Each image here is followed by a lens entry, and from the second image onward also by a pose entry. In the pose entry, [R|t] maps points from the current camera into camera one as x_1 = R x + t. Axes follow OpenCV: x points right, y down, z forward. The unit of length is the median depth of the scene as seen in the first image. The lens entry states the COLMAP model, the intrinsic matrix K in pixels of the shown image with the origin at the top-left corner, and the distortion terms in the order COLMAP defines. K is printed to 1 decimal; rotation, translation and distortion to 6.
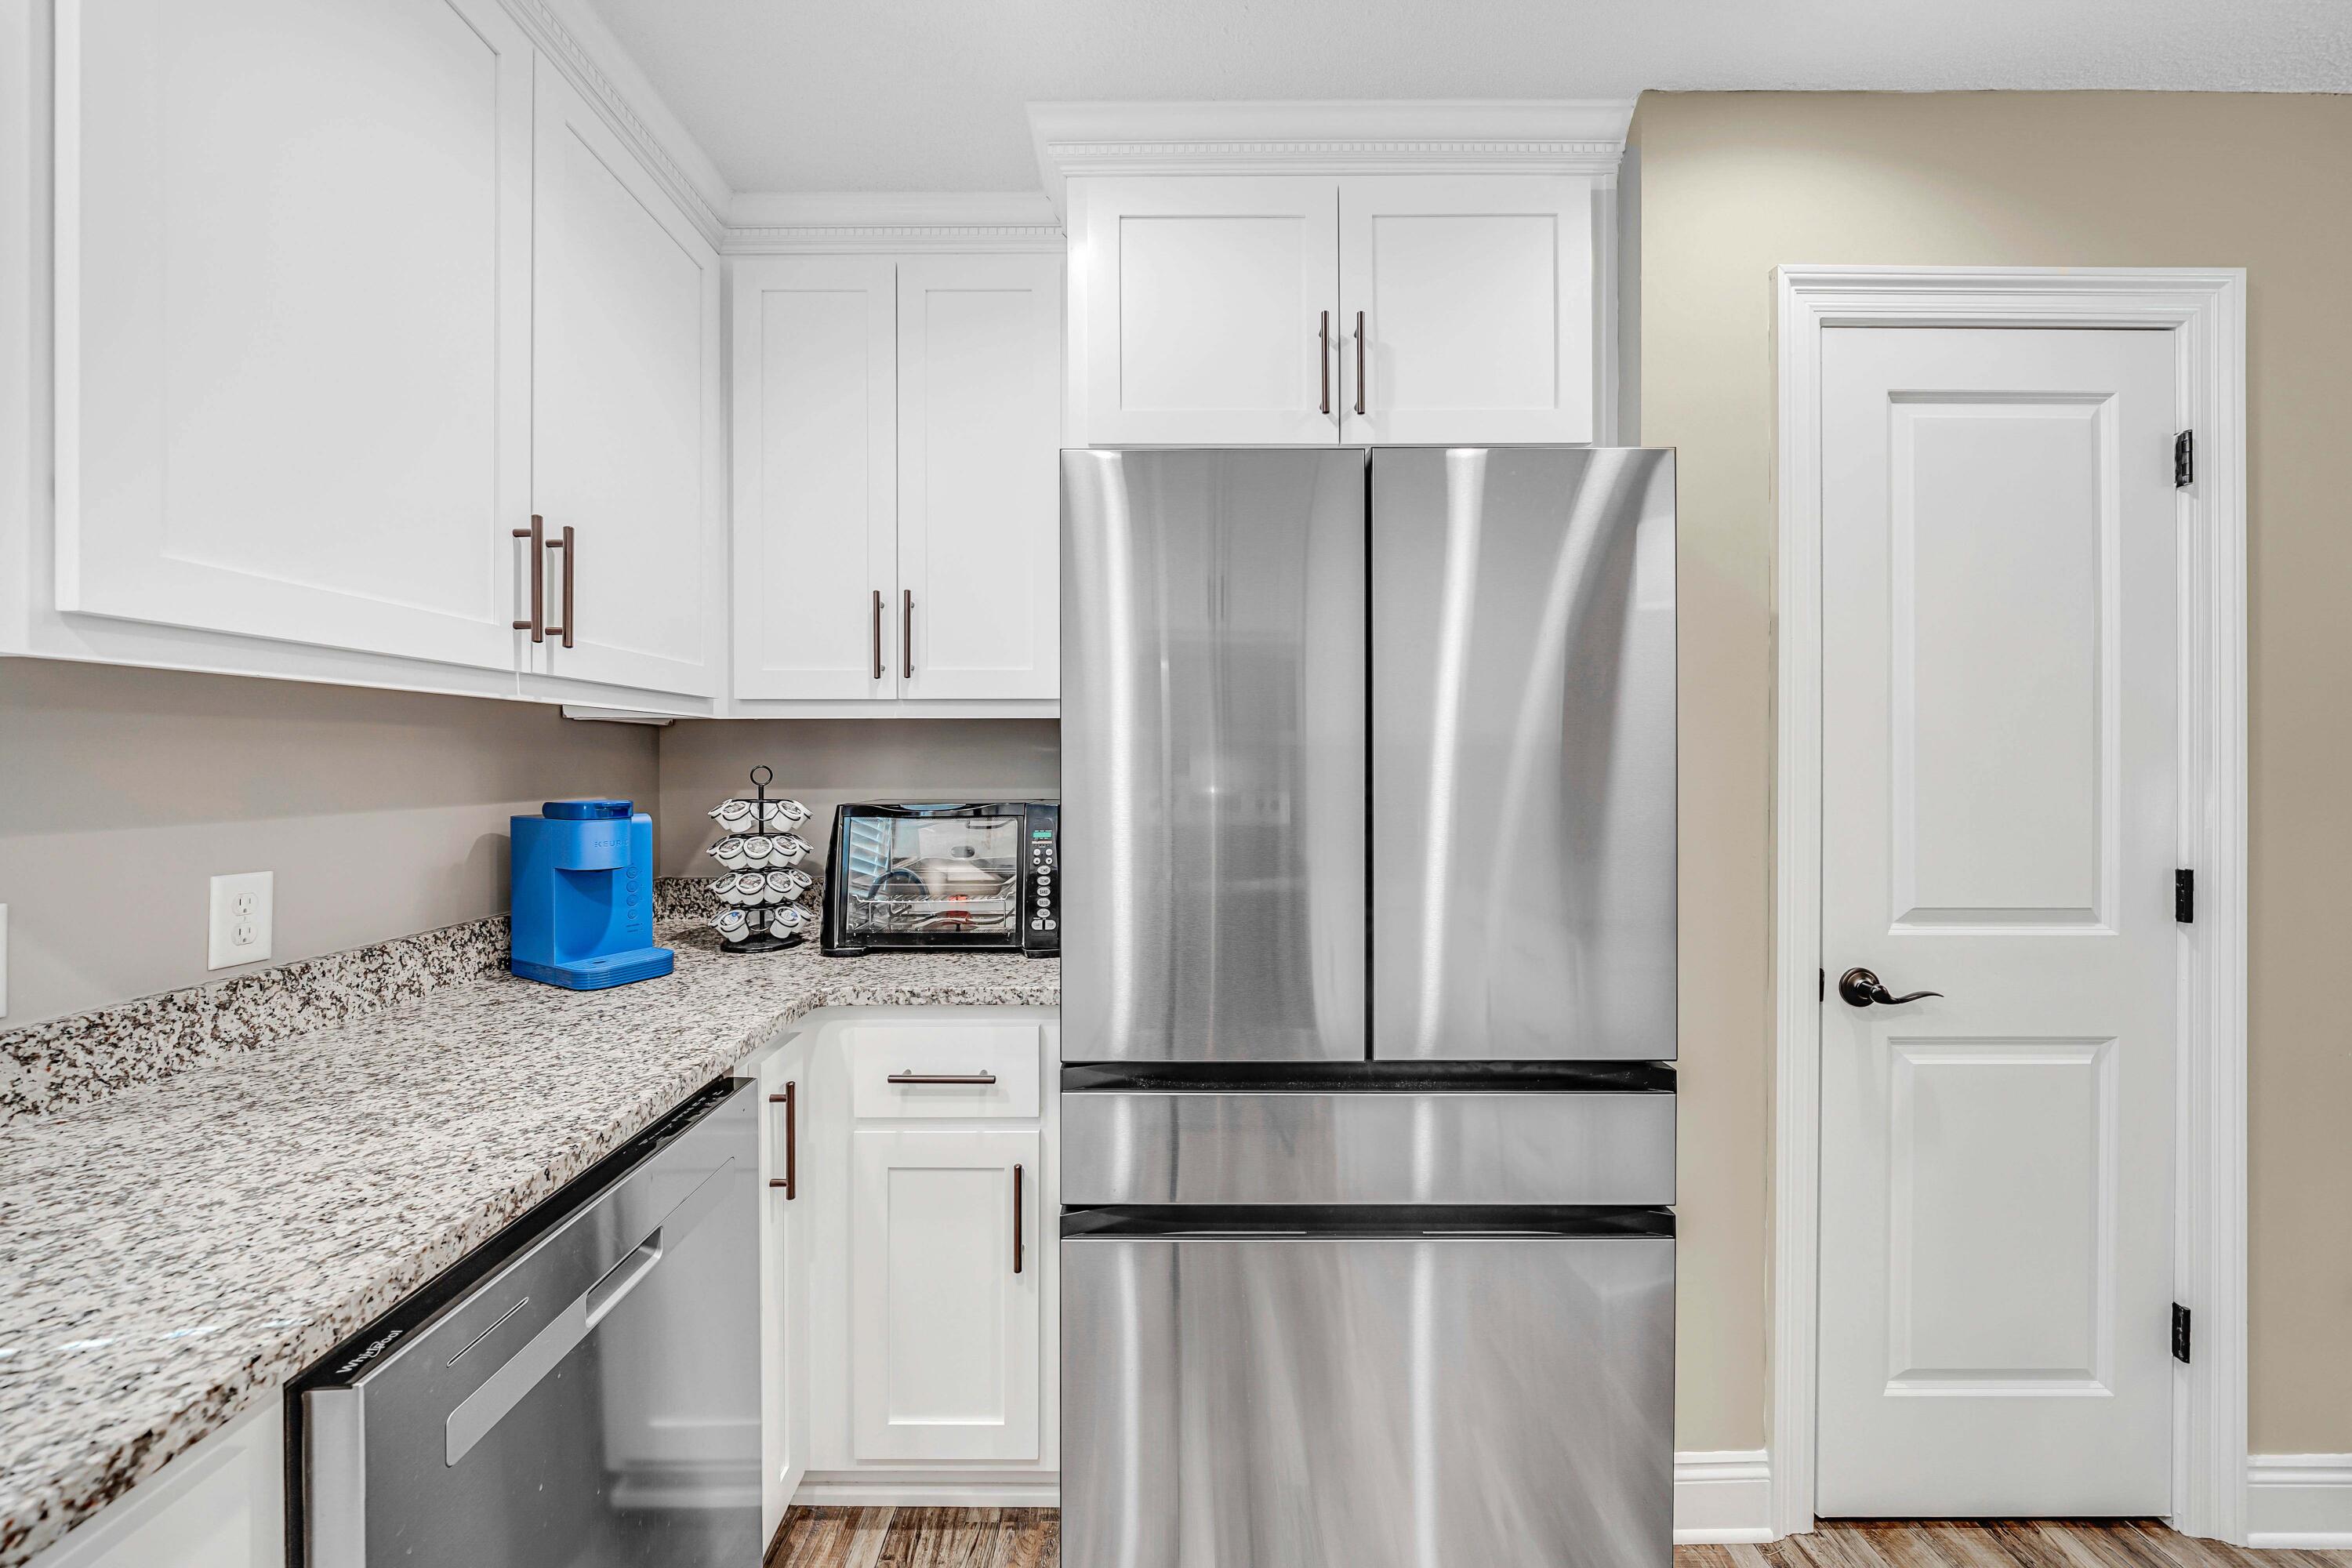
lens RADIAL K [[839.8, 0, 1176.9], [0, 839.8, 759.6], [0, 0, 1]] dist [-0.006866, 0.000124]
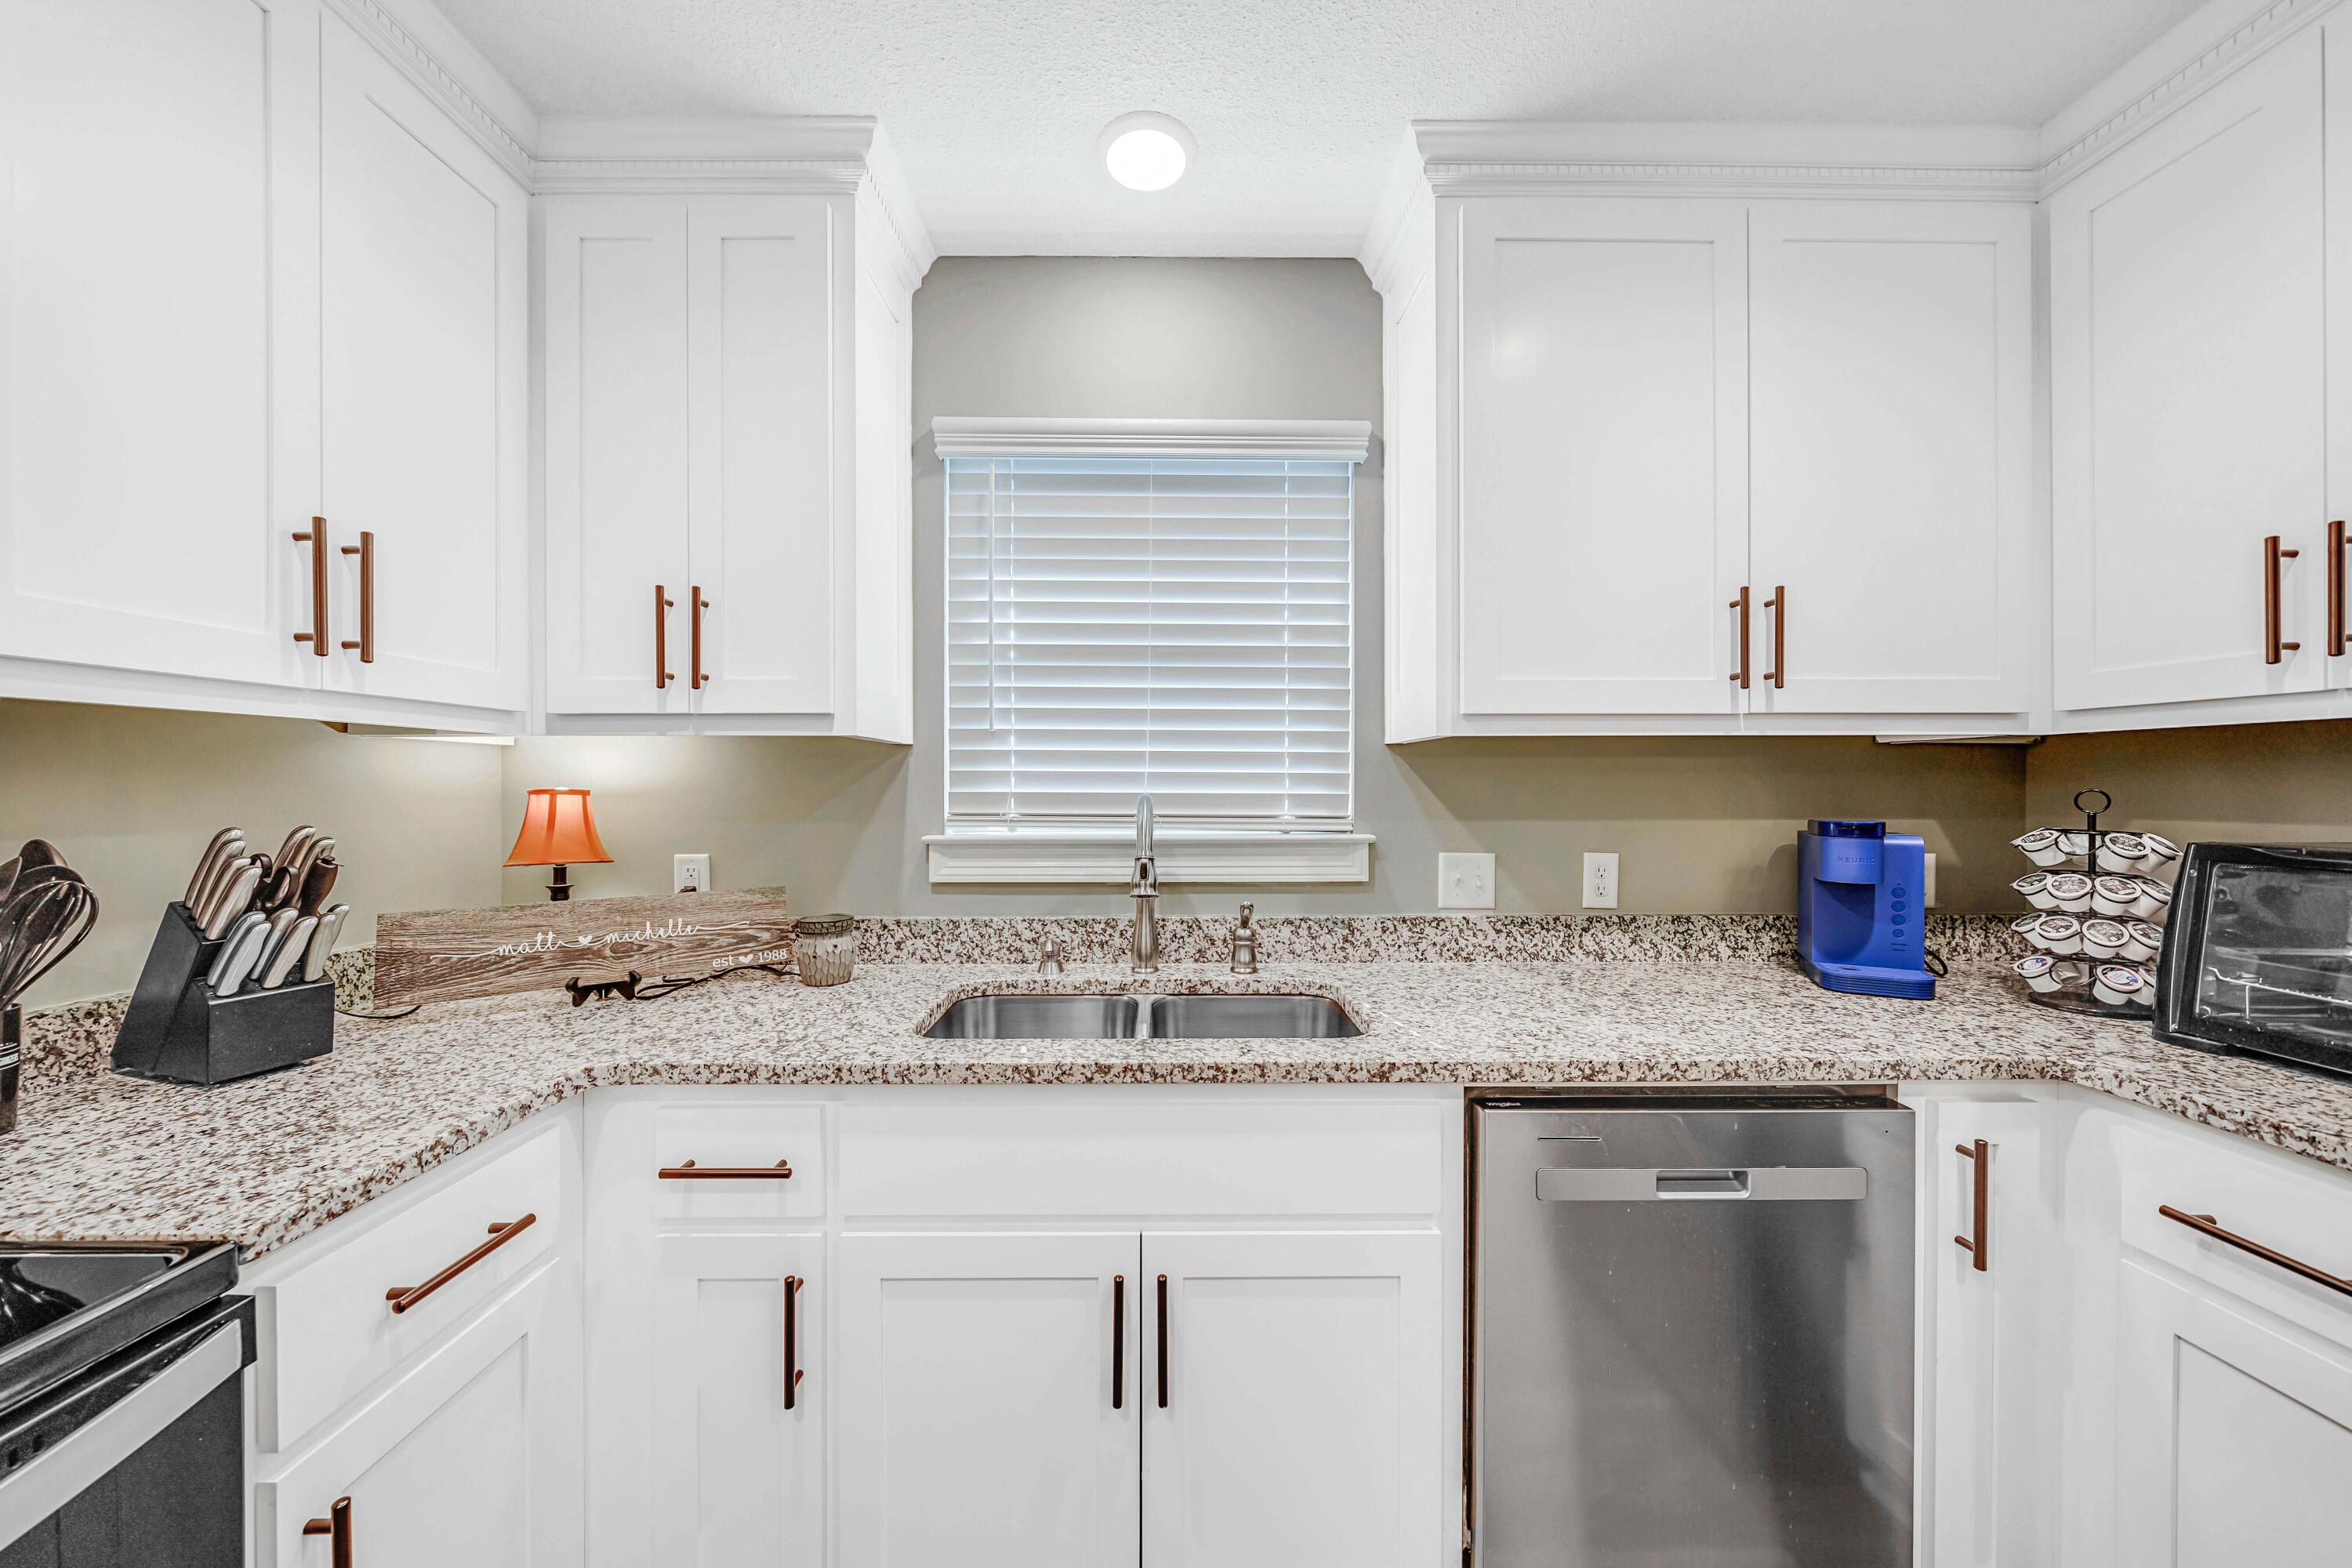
lens RADIAL K [[839.8, 0, 1171.0], [0, 839.8, 784.6], [0, 0, 1]] dist [-0.006866, 0.000124]
pose [[0.011563, 0.001896, -0.999931, 0.388549], [0.001185, 0.999997, 0.001909, -0.000457], [0.999932, -0.001207, 0.011560, 0.107548]]
